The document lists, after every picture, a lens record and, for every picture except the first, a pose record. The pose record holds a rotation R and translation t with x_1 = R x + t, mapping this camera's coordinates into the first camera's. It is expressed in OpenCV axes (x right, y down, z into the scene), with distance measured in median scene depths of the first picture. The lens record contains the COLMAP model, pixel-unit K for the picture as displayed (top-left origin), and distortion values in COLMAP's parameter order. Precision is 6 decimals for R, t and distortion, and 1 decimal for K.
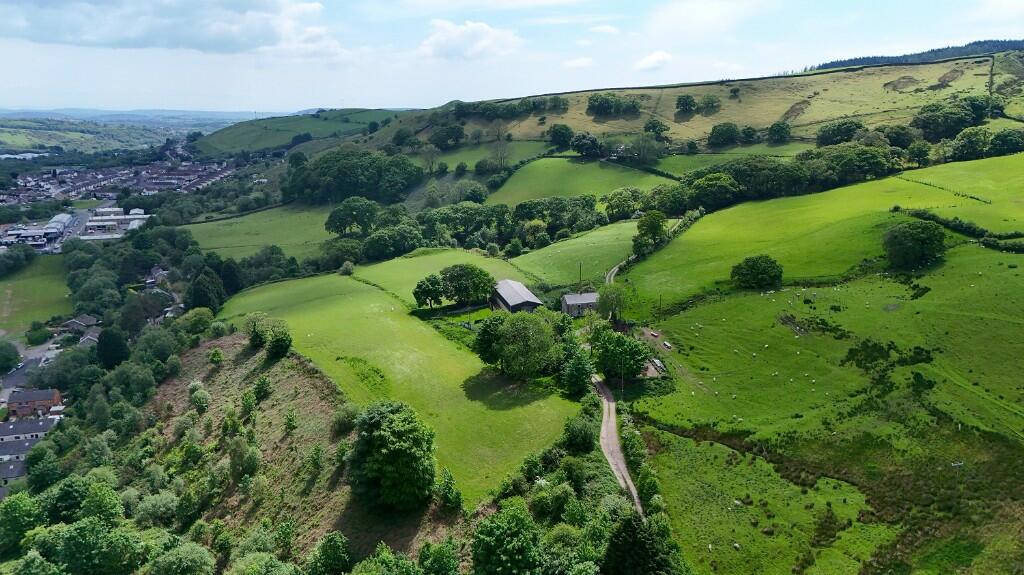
lens RADIAL K [[758.0, 0, 512.0], [0, 758.0, 287.5], [0, 0, 1]] dist [0.038323, -0.003866]
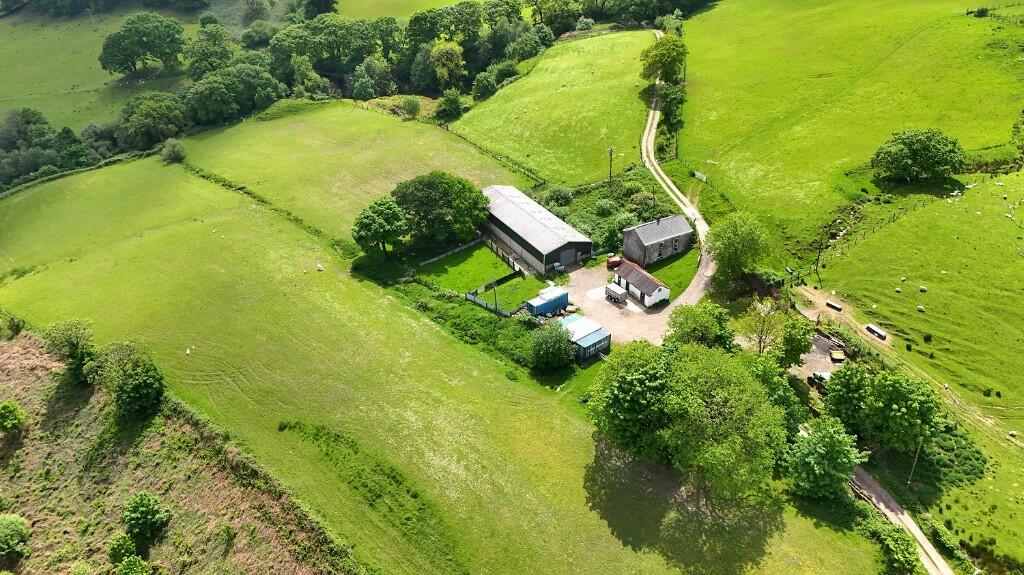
lens RADIAL K [[758.0, 0, 512.0], [0, 758.0, 287.5], [0, 0, 1]] dist [0.038323, -0.003866]
pose [[0.960028, -0.153887, 0.233805, -0.155659], [0.077309, 0.948594, 0.306909, -0.124994], [-0.269015, -0.276566, 0.922574, 0.417255]]
